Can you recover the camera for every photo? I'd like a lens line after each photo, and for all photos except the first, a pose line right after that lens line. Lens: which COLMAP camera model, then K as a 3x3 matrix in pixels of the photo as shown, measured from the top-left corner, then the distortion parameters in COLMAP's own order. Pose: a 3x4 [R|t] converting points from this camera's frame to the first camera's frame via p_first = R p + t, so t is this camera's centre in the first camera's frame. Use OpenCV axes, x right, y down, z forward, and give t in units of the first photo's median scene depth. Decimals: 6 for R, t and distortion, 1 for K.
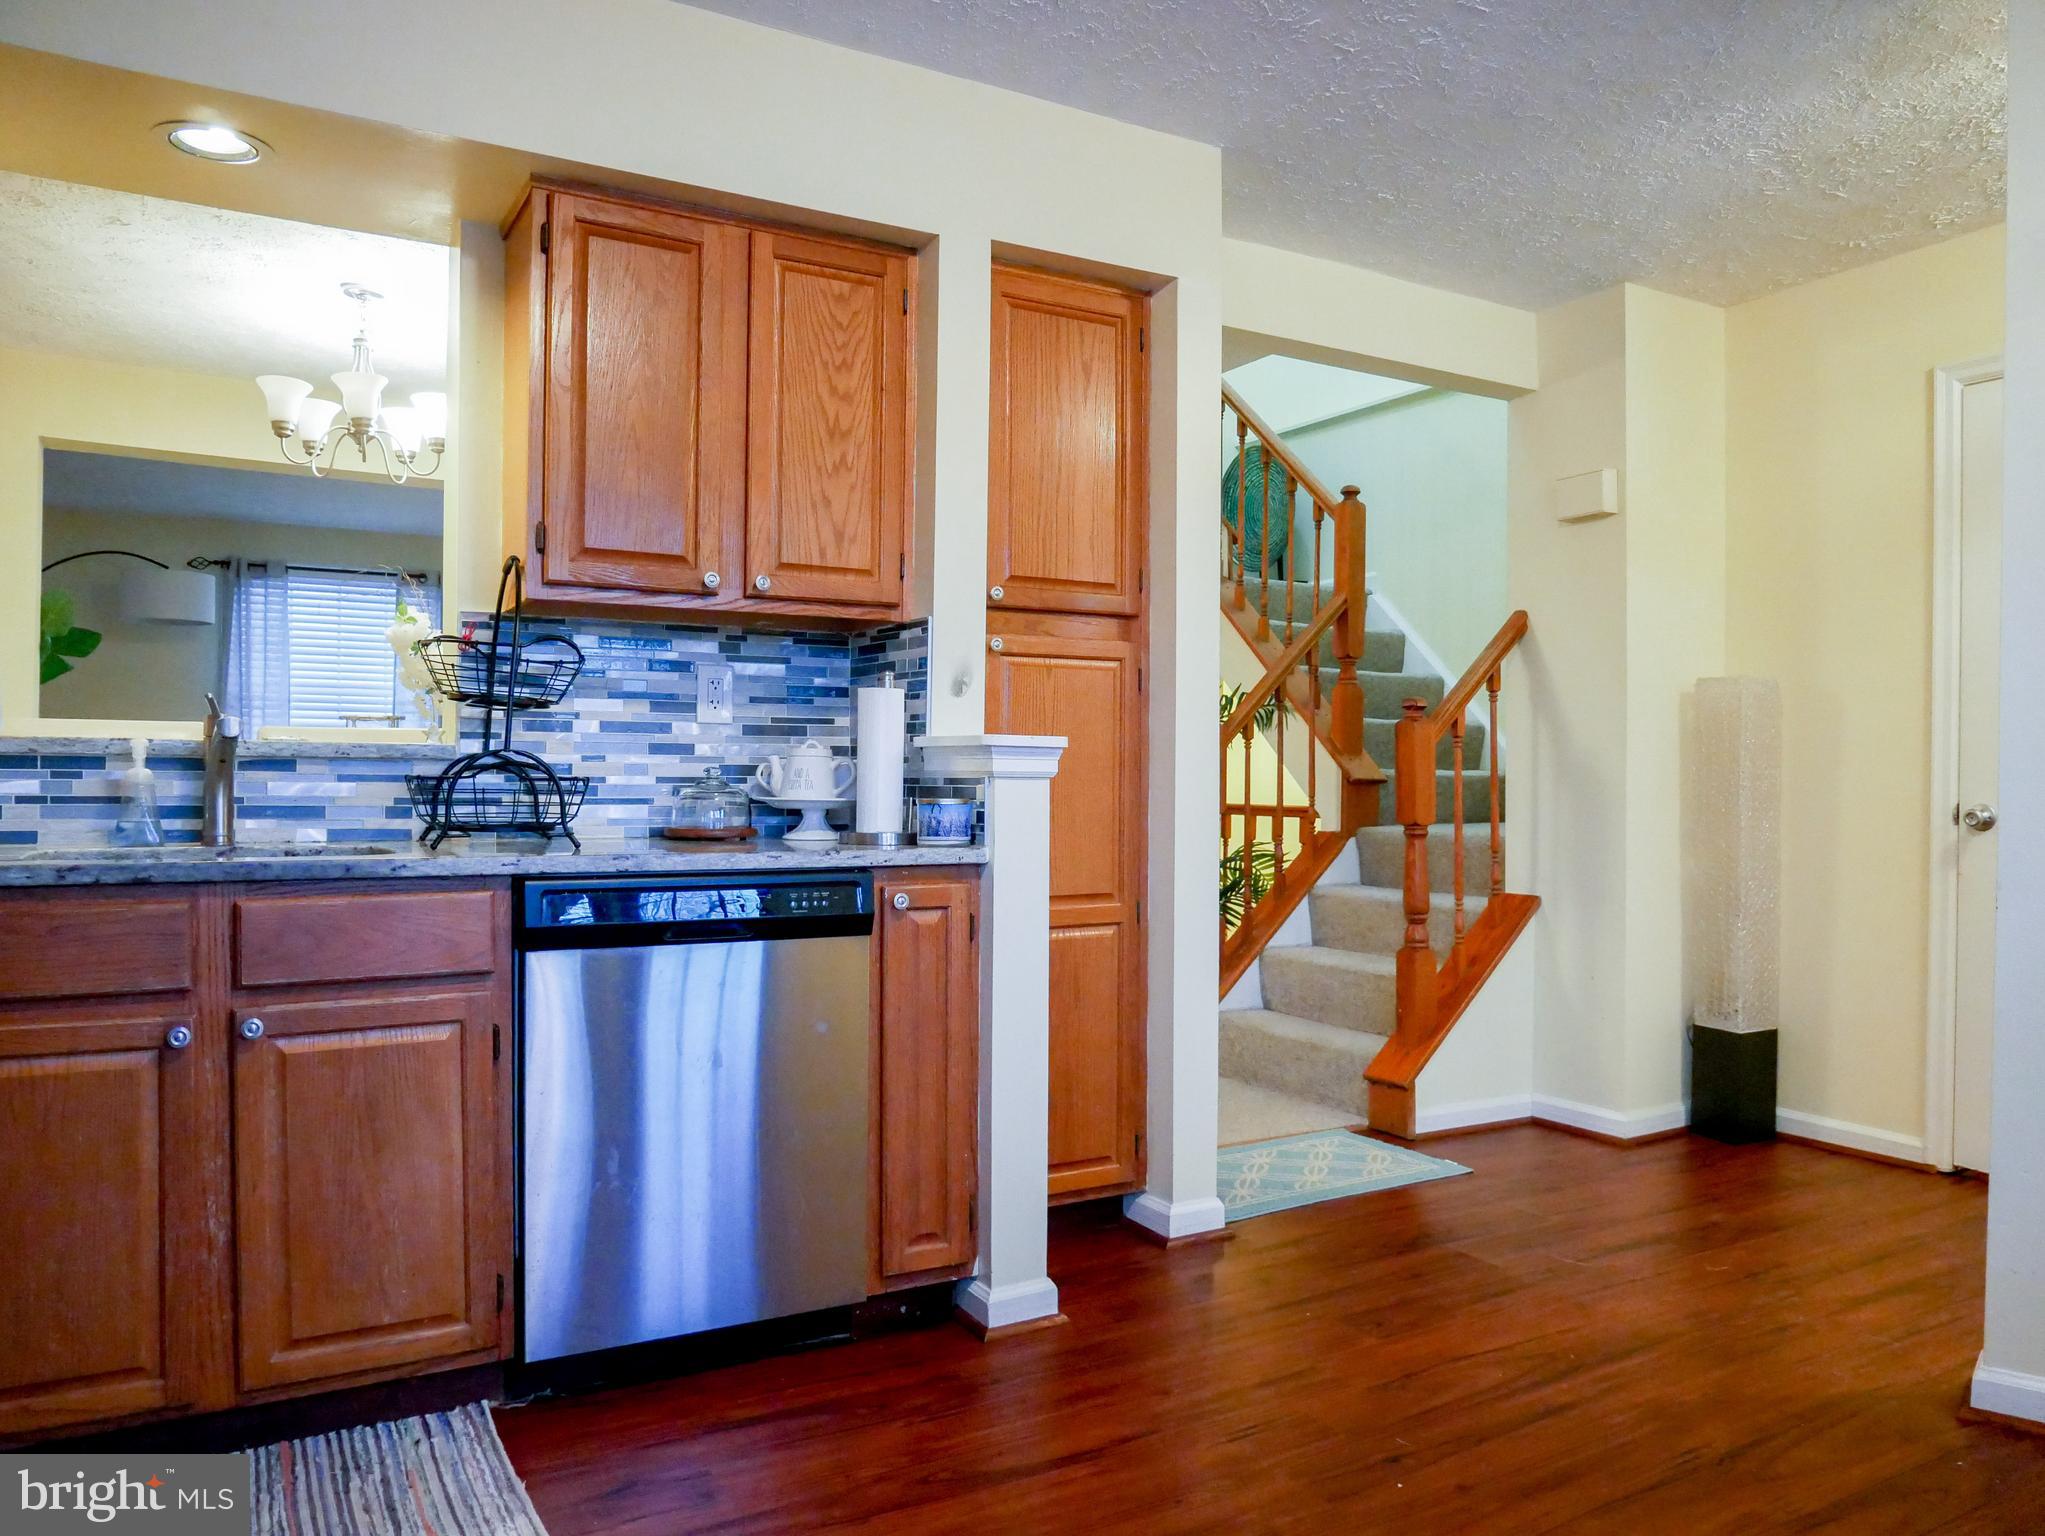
lens RADIAL K [[1437.9, 0, 1028.9], [0, 1437.9, 776.1], [0, 0, 1]] dist [-0.057722, 0.009670]
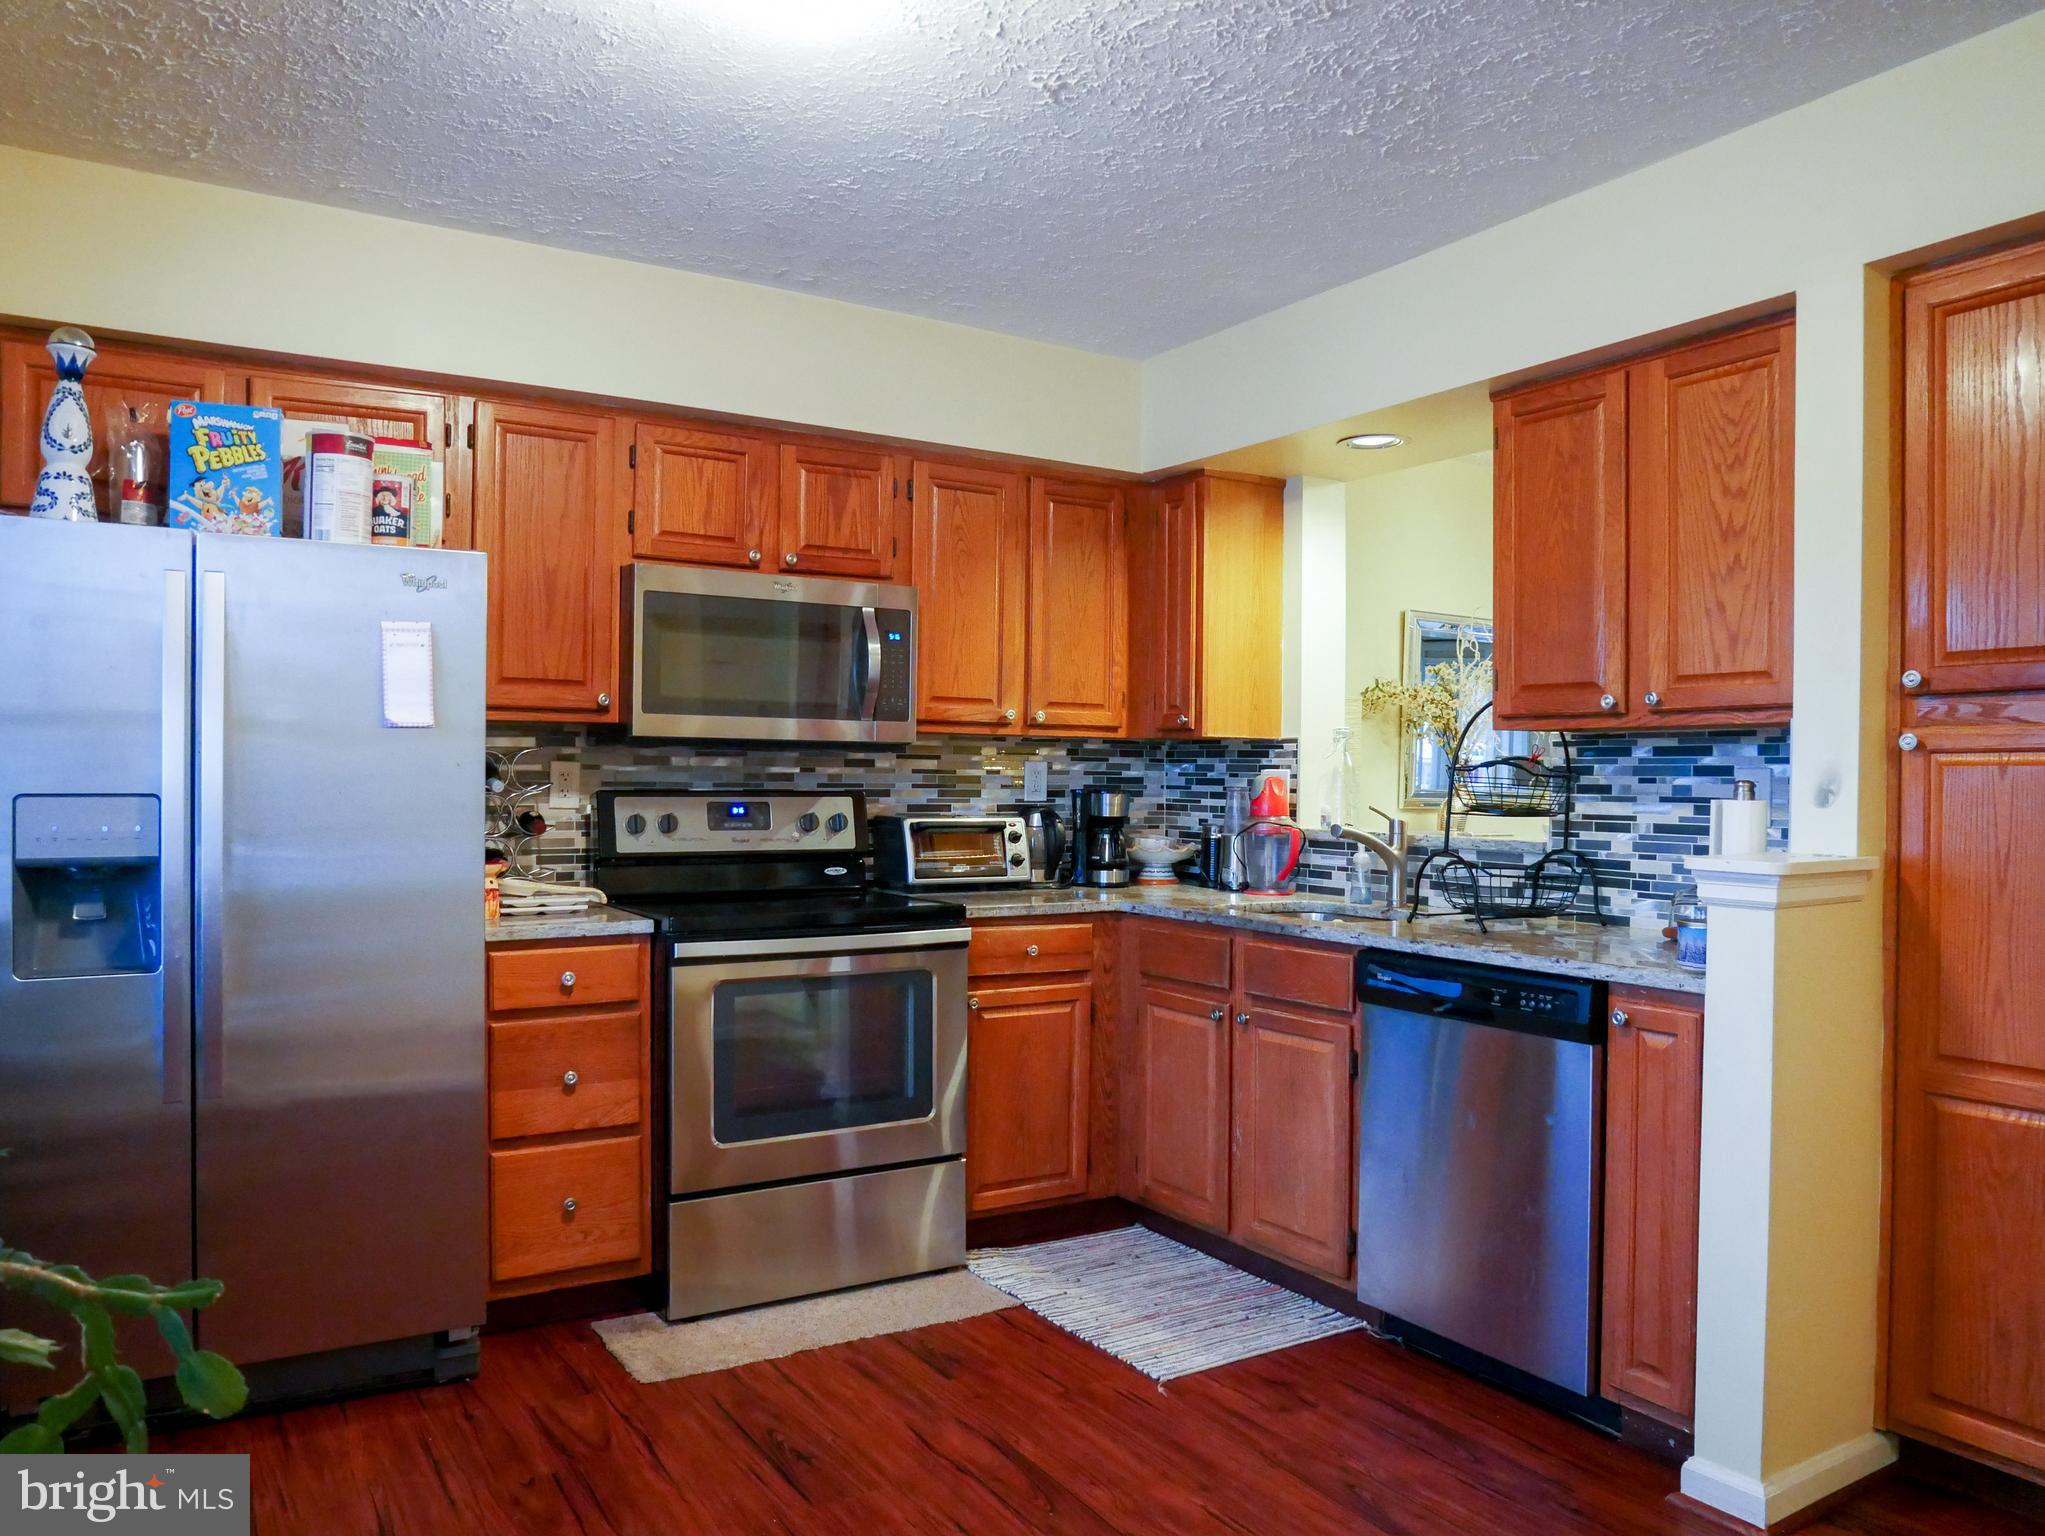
lens RADIAL K [[1437.9, 0, 1028.9], [0, 1437.9, 776.1], [0, 0, 1]] dist [-0.057722, 0.009670]
pose [[0.033571, -0.006671, -0.999414, 0.808599], [-0.007758, 0.999946, -0.006936, -0.065908], [0.999406, 0.007986, 0.033518, 0.497789]]
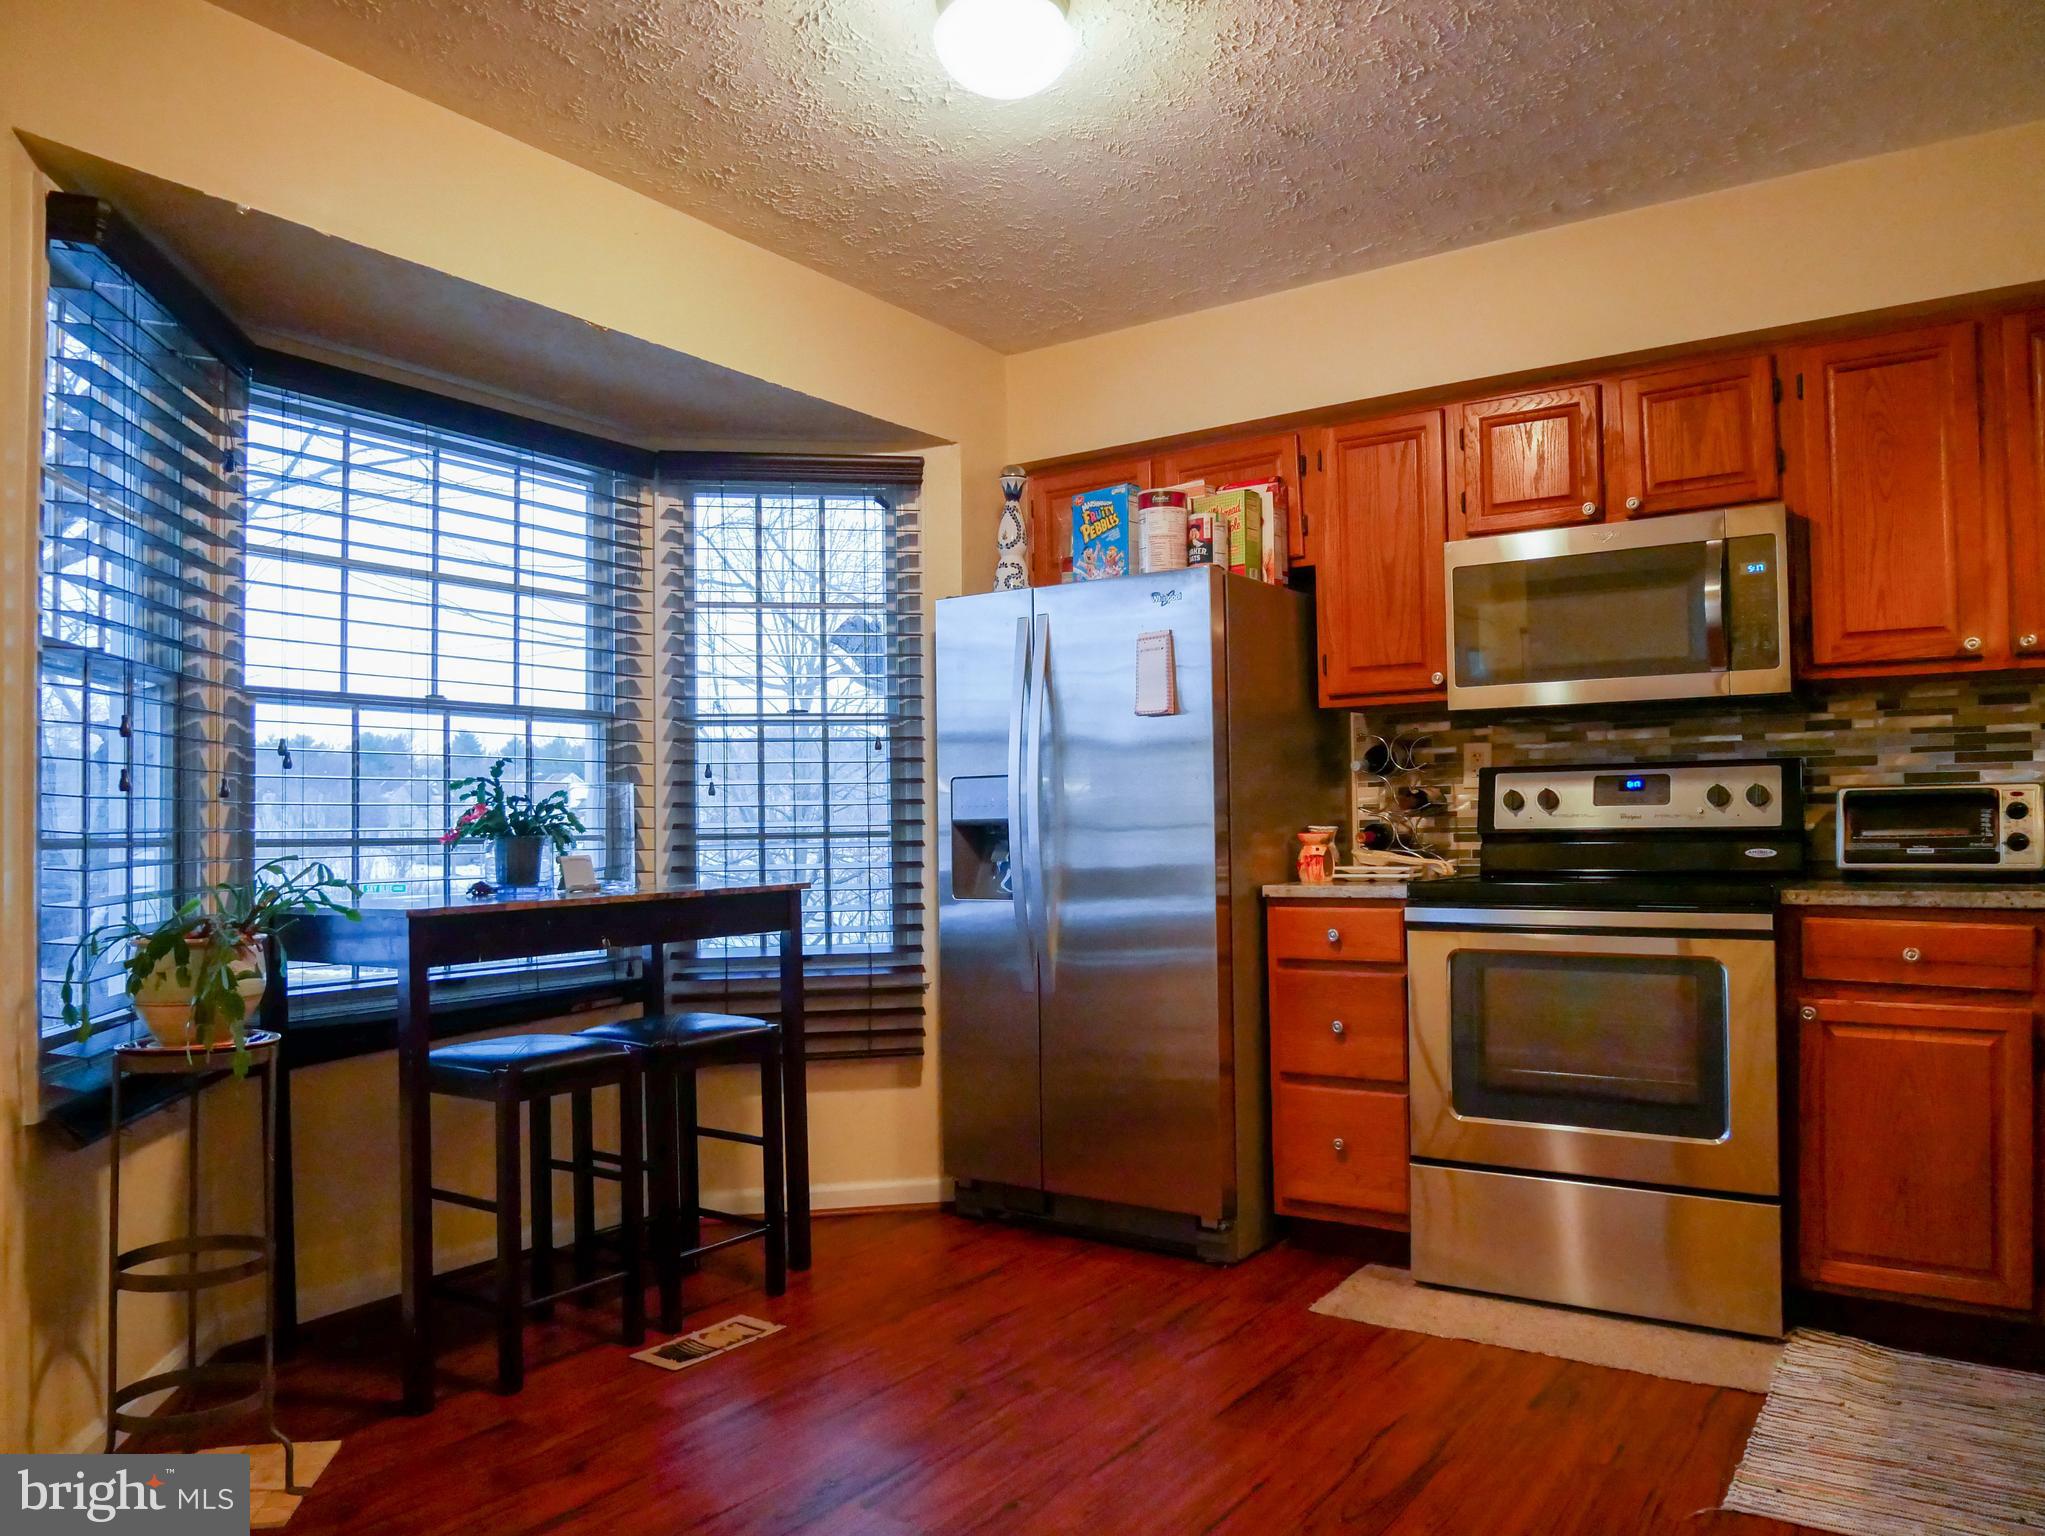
lens RADIAL K [[1437.9, 0, 1028.9], [0, 1437.9, 776.1], [0, 0, 1]] dist [-0.057722, 0.009670]
pose [[-0.903980, -0.009675, -0.427465, 0.451432], [0.007604, 0.999222, -0.038696, -0.004676], [0.427506, -0.038231, -0.903204, 1.154081]]
